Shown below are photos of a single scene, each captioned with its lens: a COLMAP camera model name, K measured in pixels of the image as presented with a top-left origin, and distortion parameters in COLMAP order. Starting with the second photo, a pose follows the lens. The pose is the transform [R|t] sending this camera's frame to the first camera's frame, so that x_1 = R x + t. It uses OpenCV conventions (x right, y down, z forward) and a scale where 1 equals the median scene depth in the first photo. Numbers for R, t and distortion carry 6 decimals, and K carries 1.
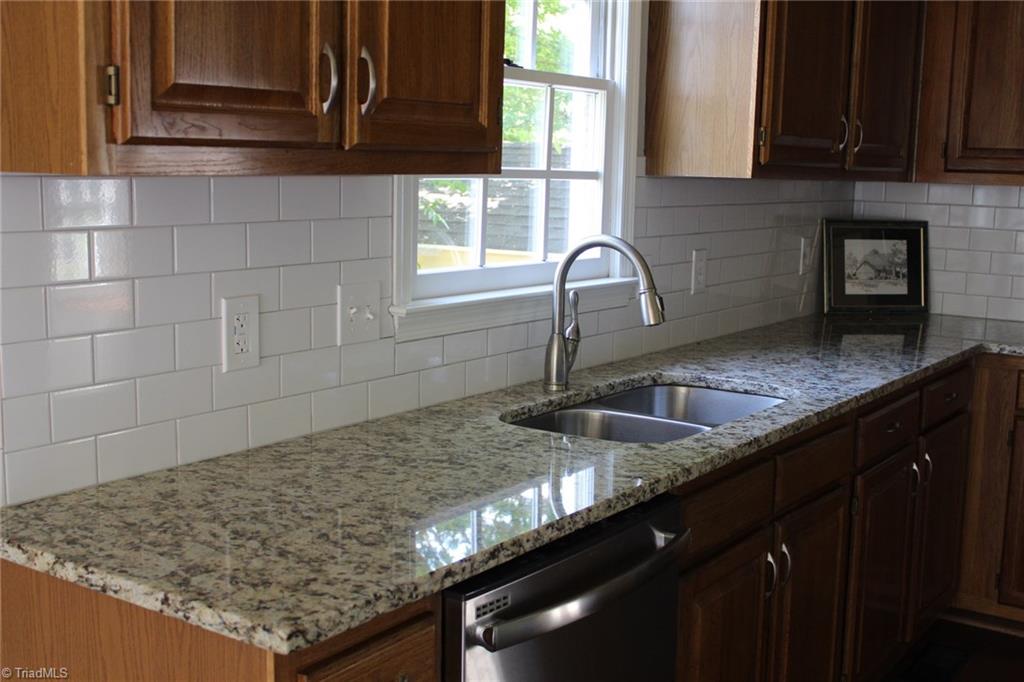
lens RADIAL K [[1215.8, 0, 512.0], [0, 1215.8, 341.0], [0, 0, 1]] dist [-0.050643, -0.004994]
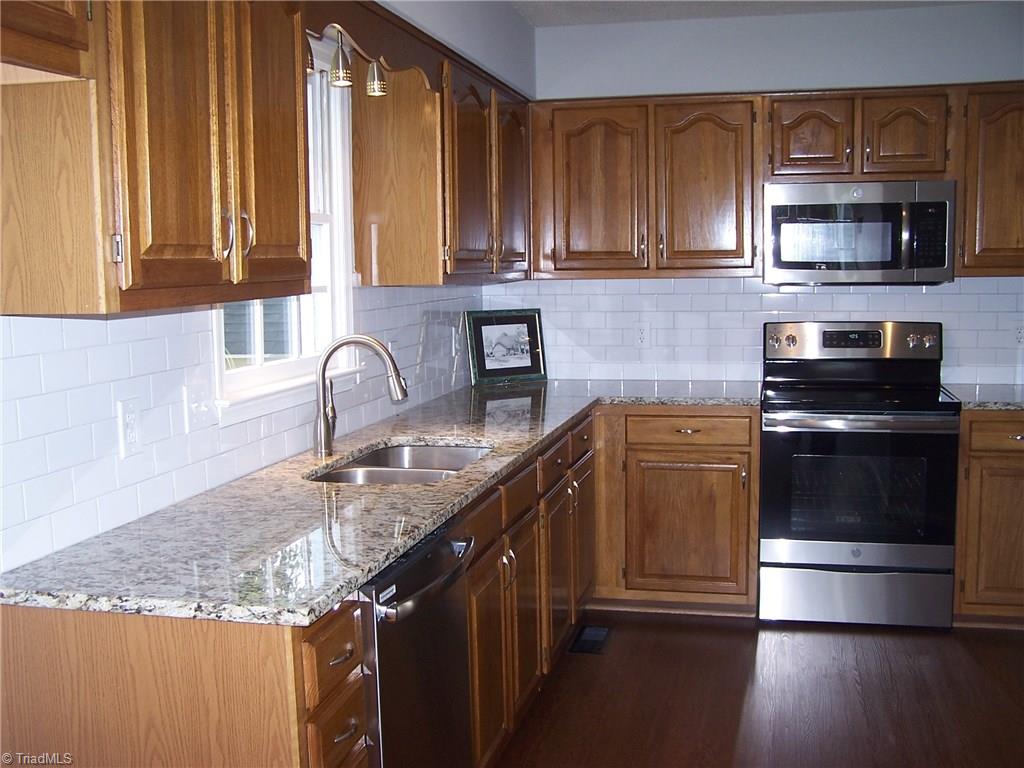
lens RADIAL K [[1124.9, 0, 512.0], [0, 1124.9, 384.0], [0, 0, 1]] dist [-0.136688, 0.029836]
pose [[0.930962, -0.077716, 0.356750, -0.310234], [0.091098, 0.995624, -0.020835, 0.010345], [-0.353569, 0.051896, 0.933968, -0.288333]]
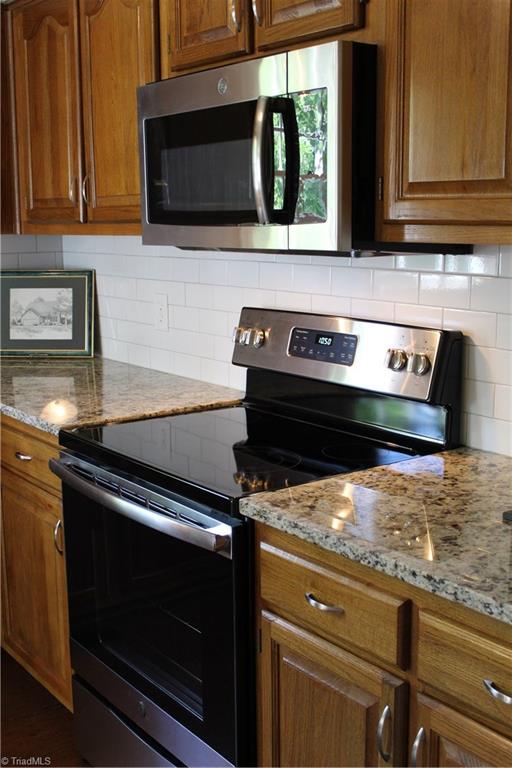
lens RADIAL K [[911.8, 0, 256.0], [0, 911.8, 384.0], [0, 0, 1]] dist [-0.050643, -0.004994]
pose [[0.953318, 0.020706, -0.301256, 1.847804], [-0.010203, 0.999285, 0.036398, -0.076548], [0.301795, -0.031626, 0.952848, 0.722029]]
